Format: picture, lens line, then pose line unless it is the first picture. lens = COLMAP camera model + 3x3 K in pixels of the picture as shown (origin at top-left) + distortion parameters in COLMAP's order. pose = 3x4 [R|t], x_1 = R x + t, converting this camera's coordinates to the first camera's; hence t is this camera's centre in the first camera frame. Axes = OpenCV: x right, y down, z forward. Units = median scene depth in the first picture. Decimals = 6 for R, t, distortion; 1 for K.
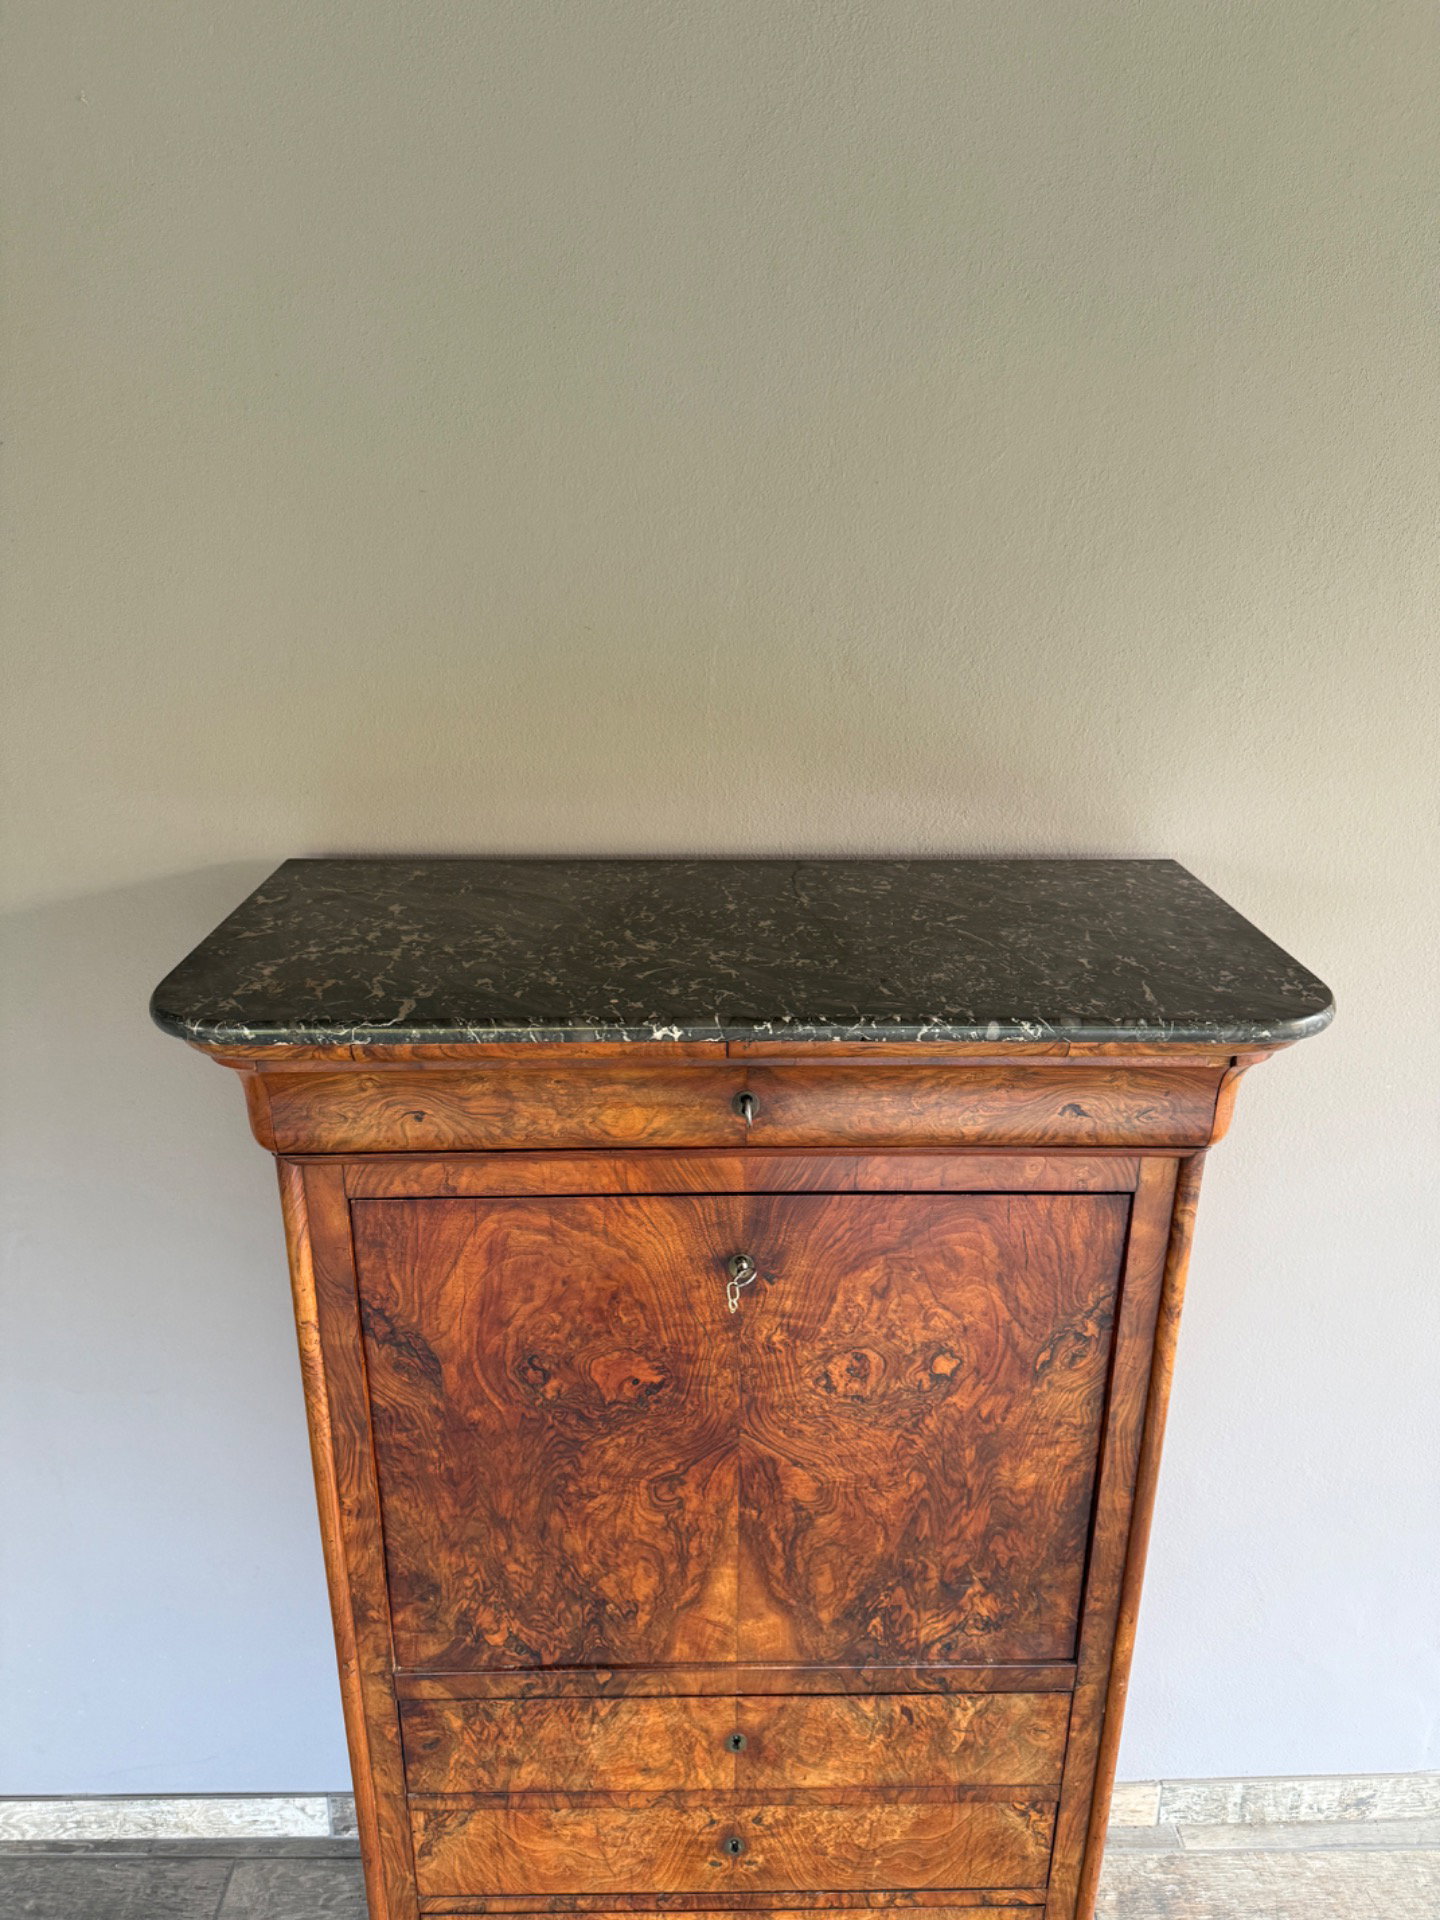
lens RADIAL K [[1383.4, 0, 720.0], [0, 1383.4, 960.0], [0, 0, 1]] dist [0.063543, -0.118375]
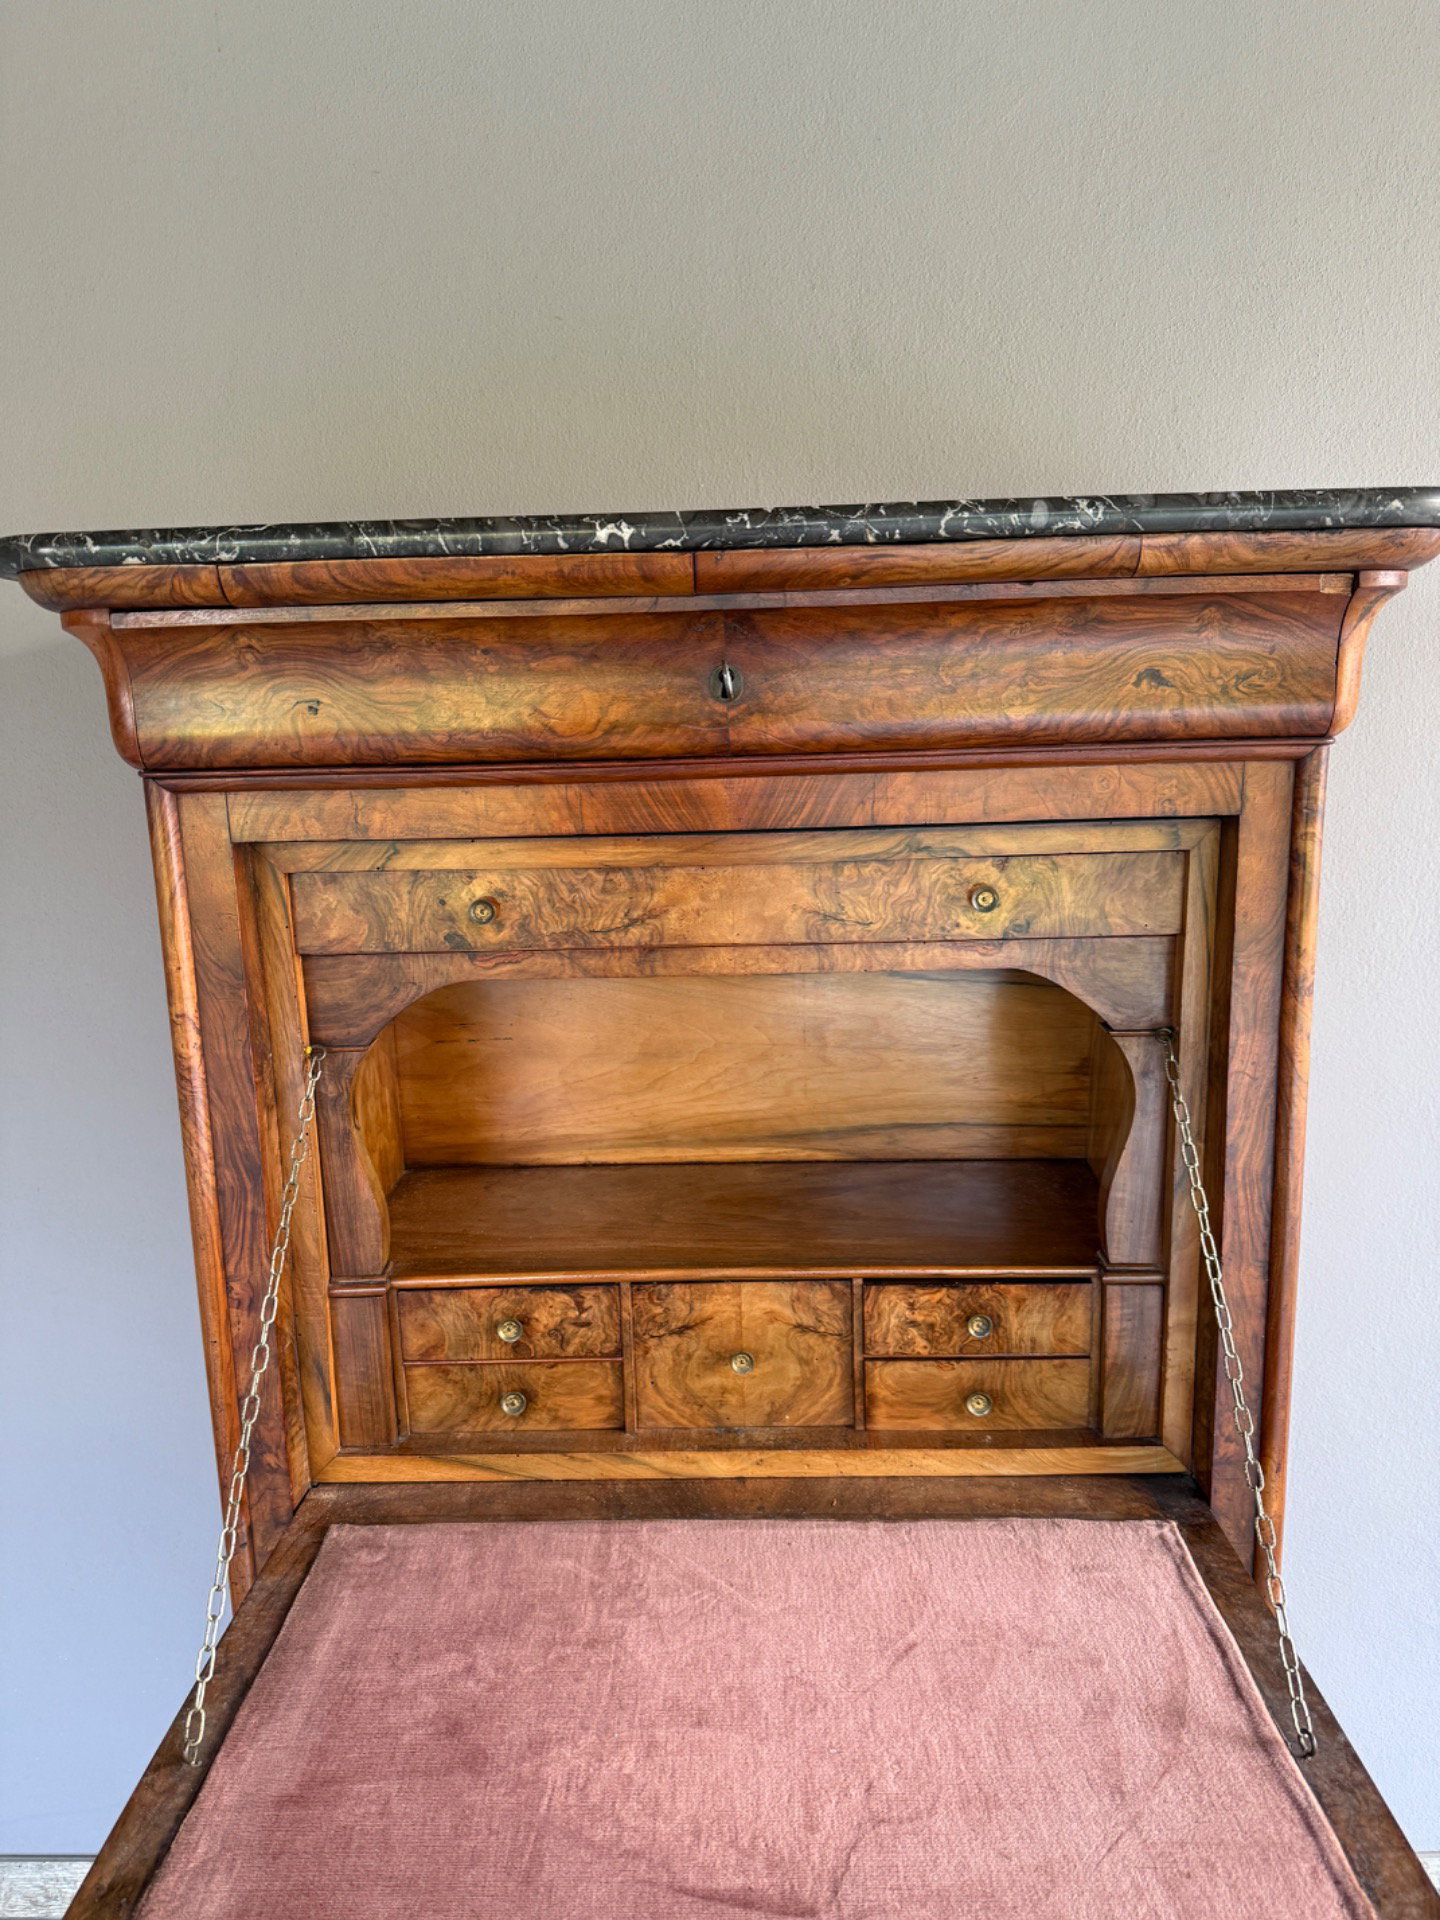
lens RADIAL K [[1358.4, 0, 704.3], [0, 1358.4, 952.9], [0, 0, 1]] dist [0.039604, -0.055103]
pose [[0.998065, -0.022687, -0.057885, 0.040167], [0.012440, 0.985090, -0.171592, 0.325111], [0.060915, 0.170540, 0.983466, 0.224452]]
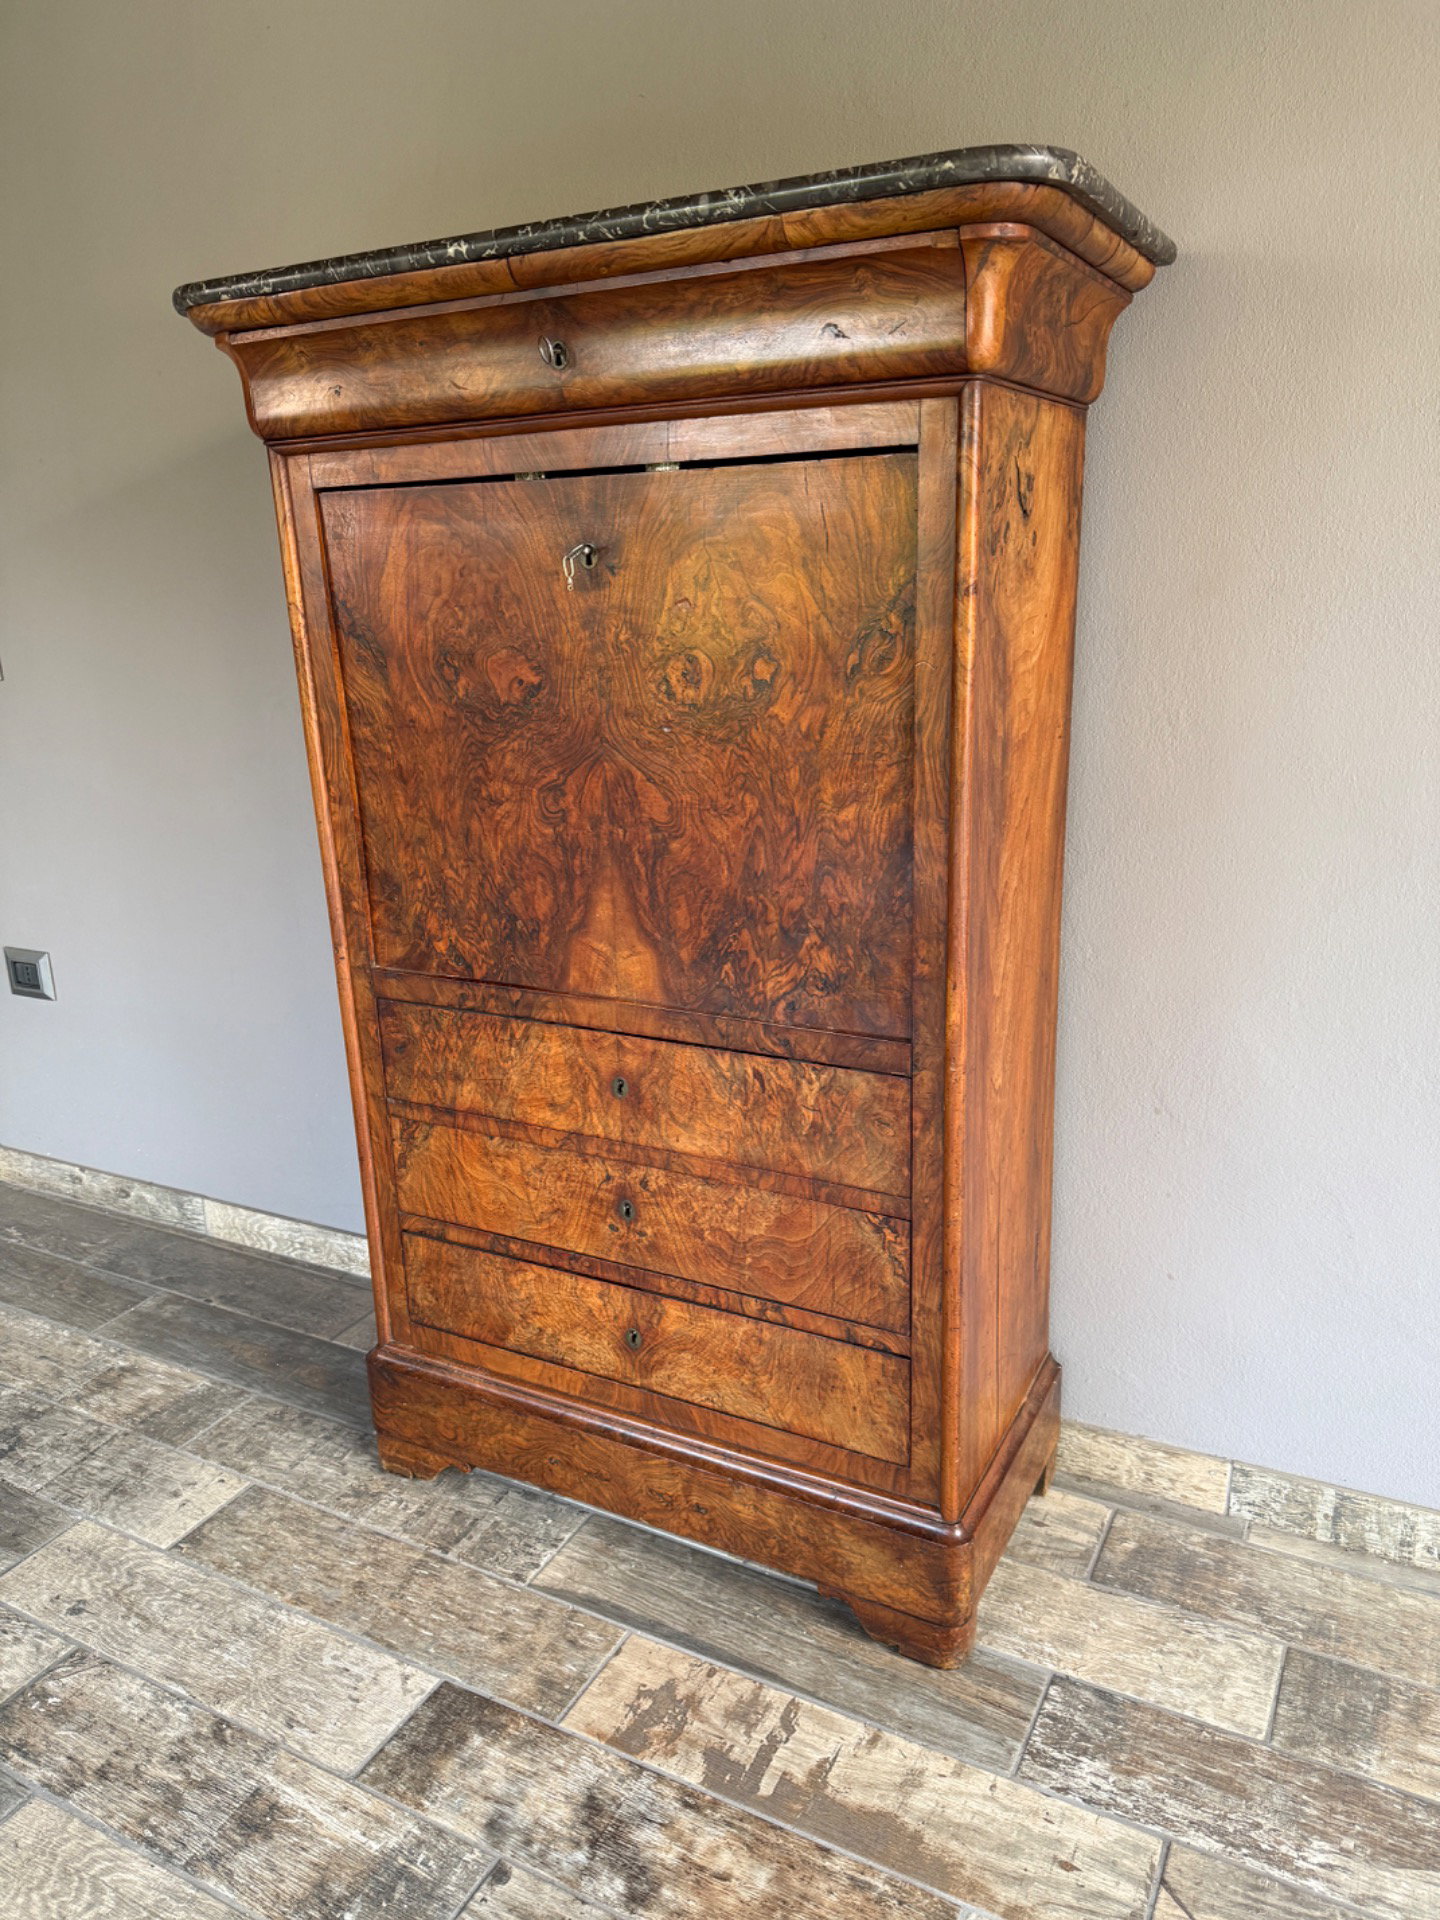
lens RADIAL K [[1353.1, 0, 722.9], [0, 1353.1, 956.4], [0, 0, 1]] dist [0.063118, -0.092514]
pose [[0.873815, 0.103263, -0.475168, 0.597872], [-0.131205, 0.991016, -0.025915, 0.500960], [0.468223, 0.084989, 0.879513, 0.110309]]
